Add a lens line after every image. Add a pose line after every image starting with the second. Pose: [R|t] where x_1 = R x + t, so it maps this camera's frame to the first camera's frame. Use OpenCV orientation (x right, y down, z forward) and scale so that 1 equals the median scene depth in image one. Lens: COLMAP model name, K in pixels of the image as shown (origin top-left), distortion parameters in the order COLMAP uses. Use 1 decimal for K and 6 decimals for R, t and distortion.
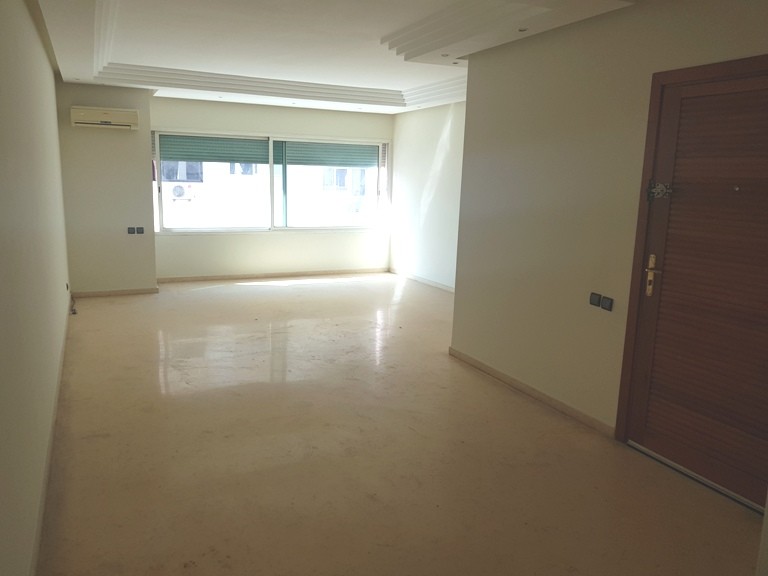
lens RADIAL K [[605.5, 0, 382.4], [0, 605.5, 290.2], [0, 0, 1]] dist [-0.000944, -0.001205]
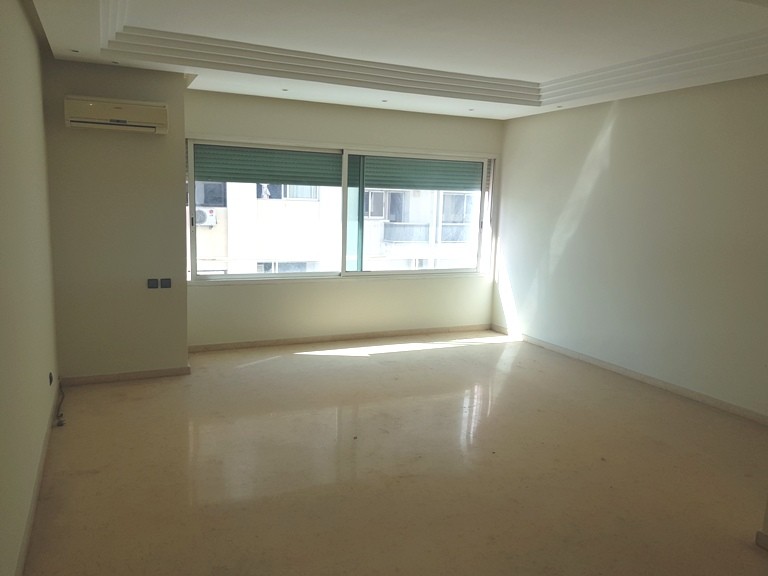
lens RADIAL K [[596.4, 0, 383.5], [0, 596.4, 285.9], [0, 0, 1]] dist [0.011020, -0.000840]
pose [[0.999967, 0.003883, -0.007087, -0.133097], [-0.004173, 0.999139, -0.041284, -0.060355], [0.006921, 0.041312, 0.999122, 0.293212]]
